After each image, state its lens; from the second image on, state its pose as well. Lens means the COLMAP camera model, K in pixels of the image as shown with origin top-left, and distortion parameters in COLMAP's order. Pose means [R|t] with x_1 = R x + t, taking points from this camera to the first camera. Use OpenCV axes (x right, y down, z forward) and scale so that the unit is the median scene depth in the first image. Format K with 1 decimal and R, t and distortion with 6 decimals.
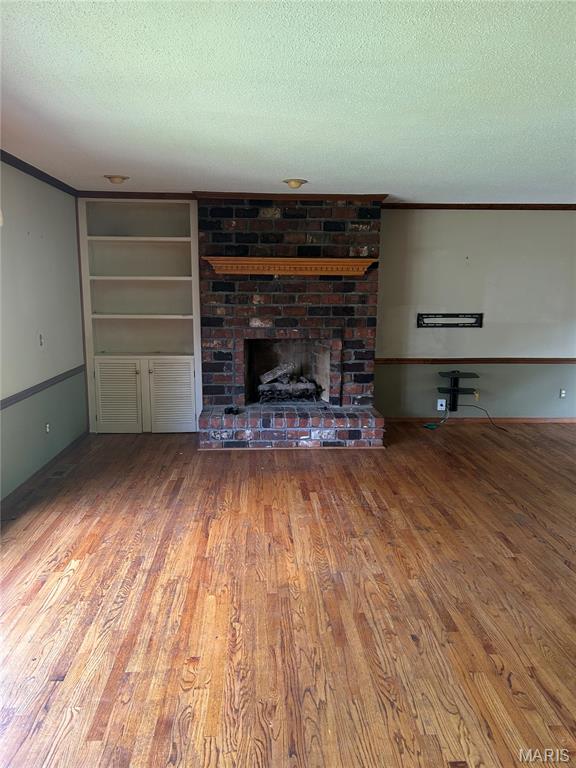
lens RADIAL K [[576.7, 0, 288.2], [0, 576.7, 384.0], [0, 0, 1]] dist [0.057609, -0.048663]
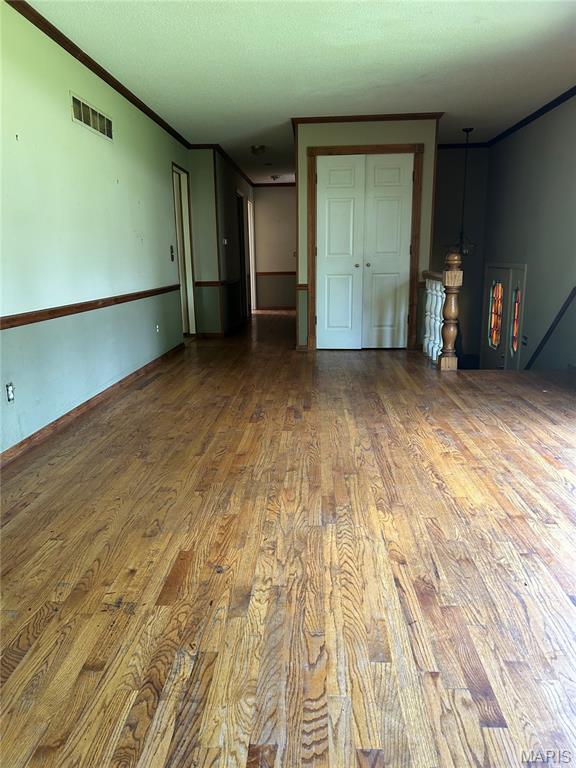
lens RADIAL K [[576.7, 0, 285.7], [0, 576.7, 385.7], [0, 0, 1]] dist [0.057609, -0.048663]
pose [[-0.994511, -0.015881, 0.103423, 0.065691], [0.024394, 0.925988, 0.376764, -0.118112], [-0.101752, 0.377219, -0.920517, 1.681427]]
